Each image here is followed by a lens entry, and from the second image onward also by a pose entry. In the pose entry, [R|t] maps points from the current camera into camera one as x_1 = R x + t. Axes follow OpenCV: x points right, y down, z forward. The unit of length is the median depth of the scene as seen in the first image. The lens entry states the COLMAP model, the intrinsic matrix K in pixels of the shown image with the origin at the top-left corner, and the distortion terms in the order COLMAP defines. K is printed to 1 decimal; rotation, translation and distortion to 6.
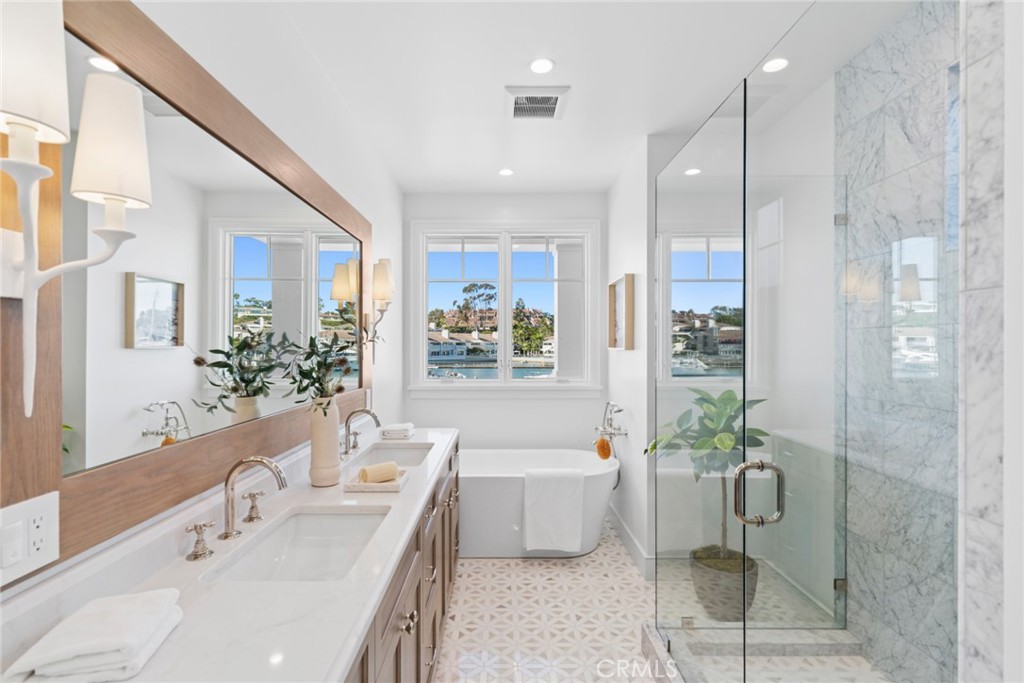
lens RADIAL K [[484.1, 0, 505.3], [0, 484.1, 346.4], [0, 0, 1]] dist [0.000181, 0.000315]
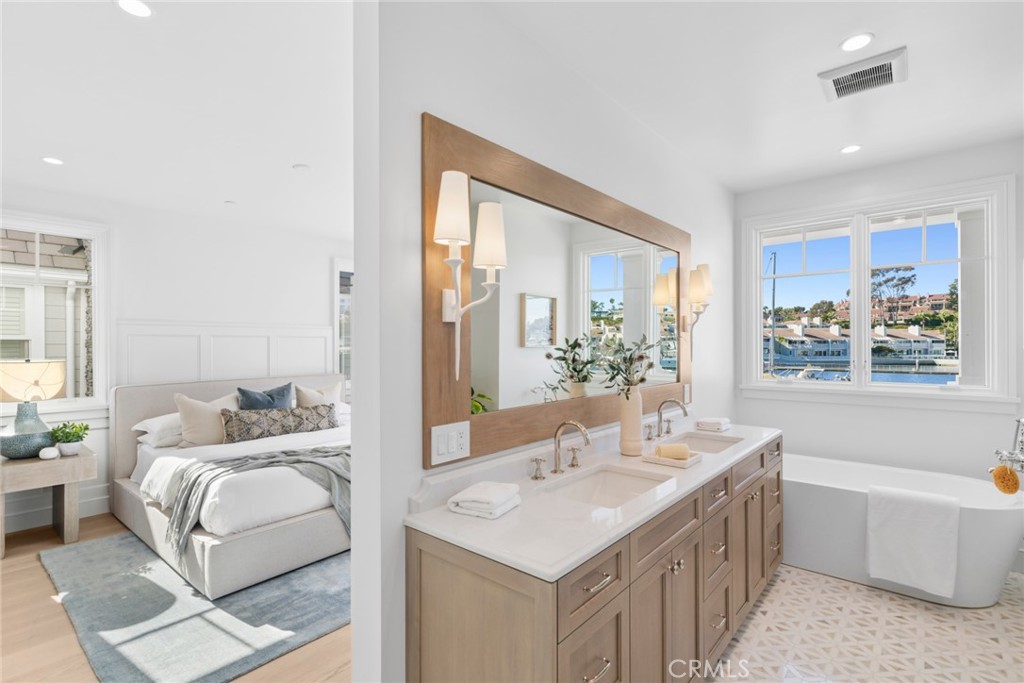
lens RADIAL K [[484.1, 0, 505.3], [0, 484.1, 346.4], [0, 0, 1]] dist [0.000181, 0.000315]
pose [[0.749767, 0.000022, -0.661702, 0.139793], [0.001480, 0.999997, 0.001710, -0.000202], [0.661700, -0.002261, 0.749765, -0.106263]]
